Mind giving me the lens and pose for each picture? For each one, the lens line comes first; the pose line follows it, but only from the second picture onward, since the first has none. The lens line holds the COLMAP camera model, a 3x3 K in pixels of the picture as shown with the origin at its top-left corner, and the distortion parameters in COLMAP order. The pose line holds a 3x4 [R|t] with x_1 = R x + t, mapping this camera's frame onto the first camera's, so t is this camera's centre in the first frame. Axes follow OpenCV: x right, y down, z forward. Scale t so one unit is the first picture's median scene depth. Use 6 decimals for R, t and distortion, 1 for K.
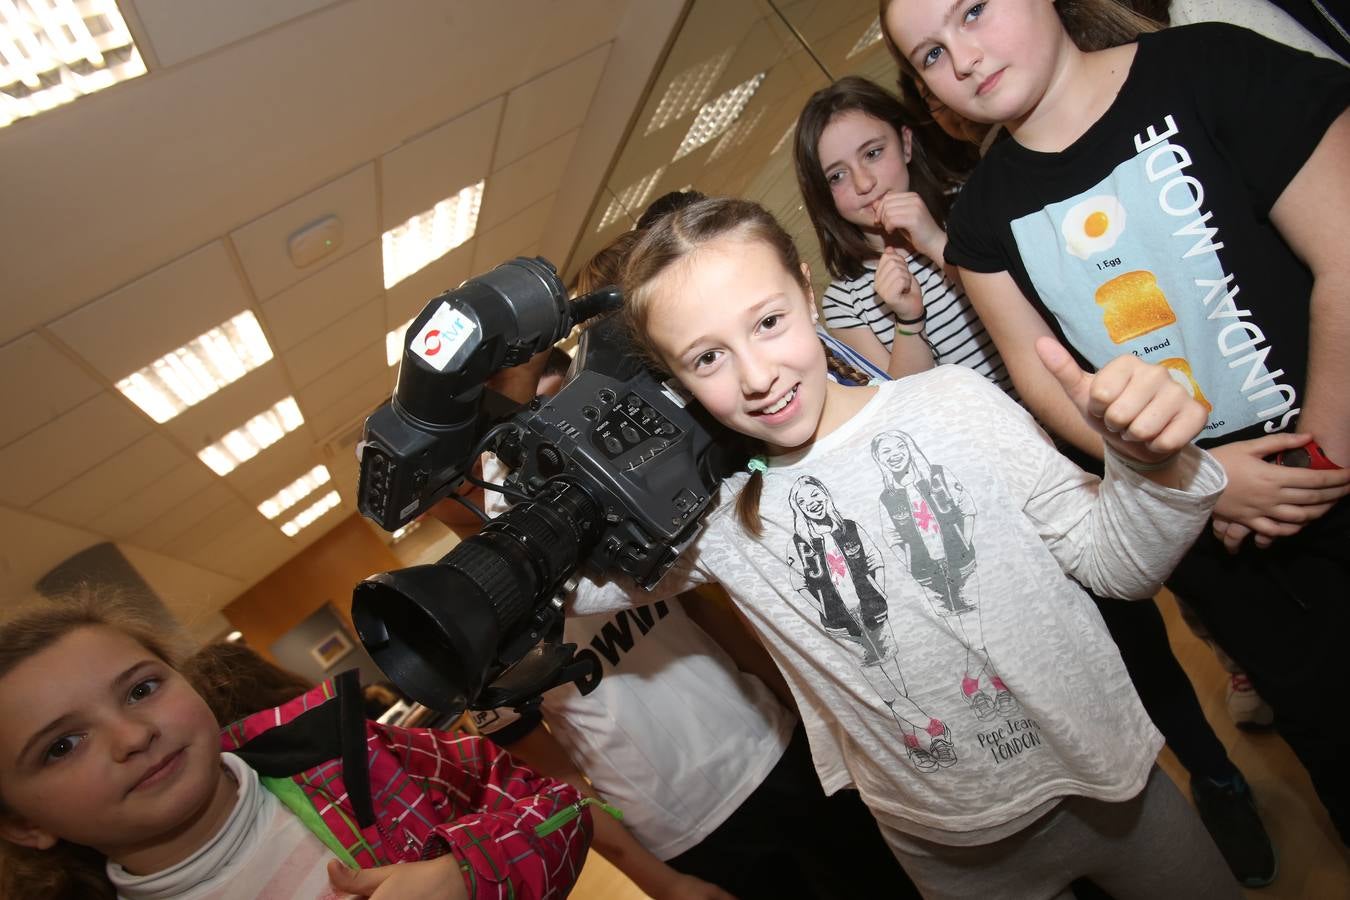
lens RADIAL K [[940.3, 0, 617.0], [0, 940.3, 495.1], [0, 0, 1]] dist [-0.005071, 0.001147]
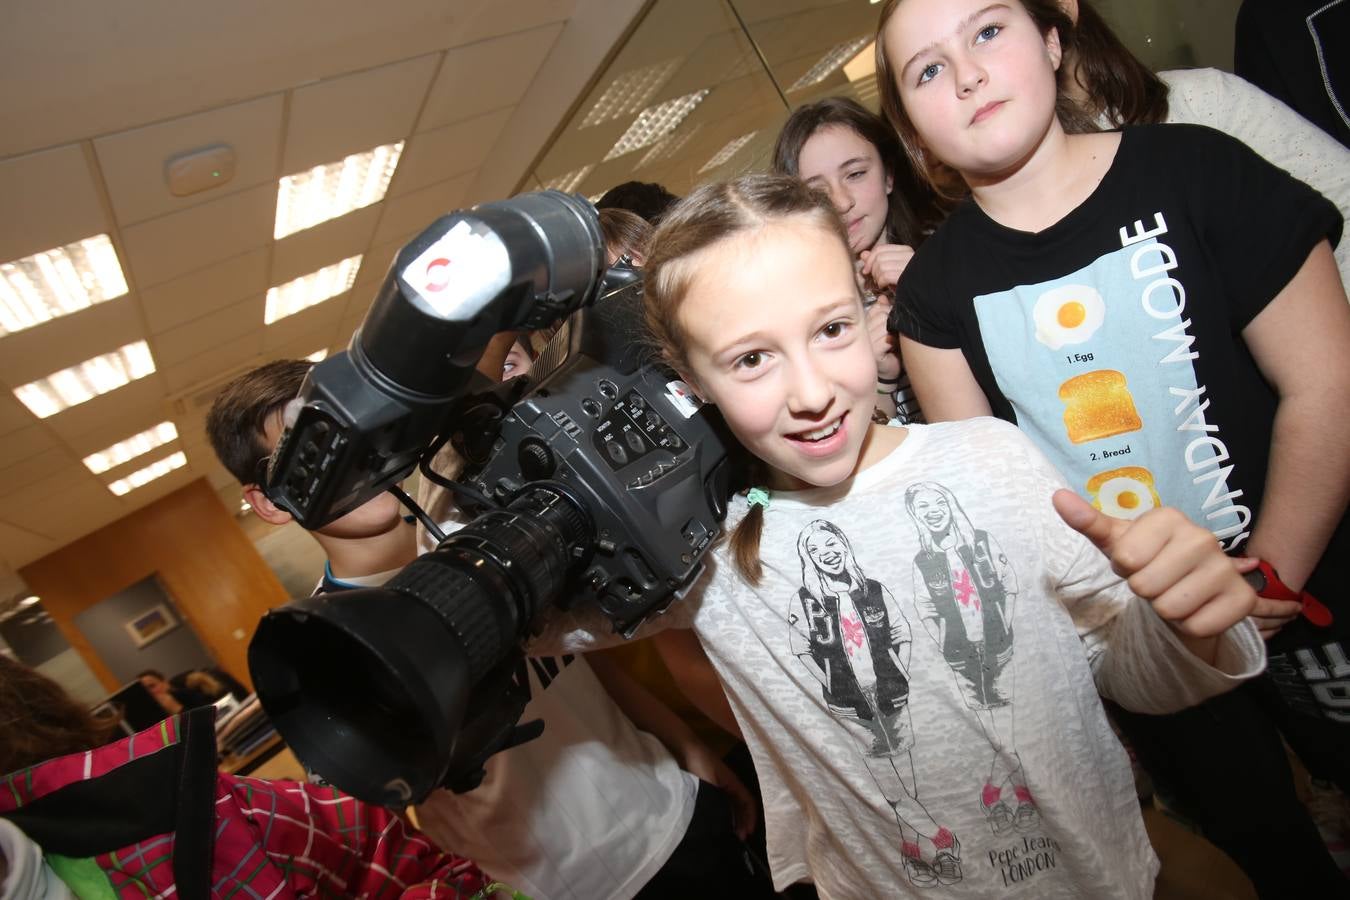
lens RADIAL K [[940.3, 0, 617.0], [0, 940.3, 495.1], [0, 0, 1]] dist [-0.005071, 0.001147]
pose [[0.978783, 0.136952, 0.152410, -0.115069], [-0.135594, 0.990576, -0.019319, -0.001686], [-0.153619, -0.001757, 0.988129, 0.206649]]
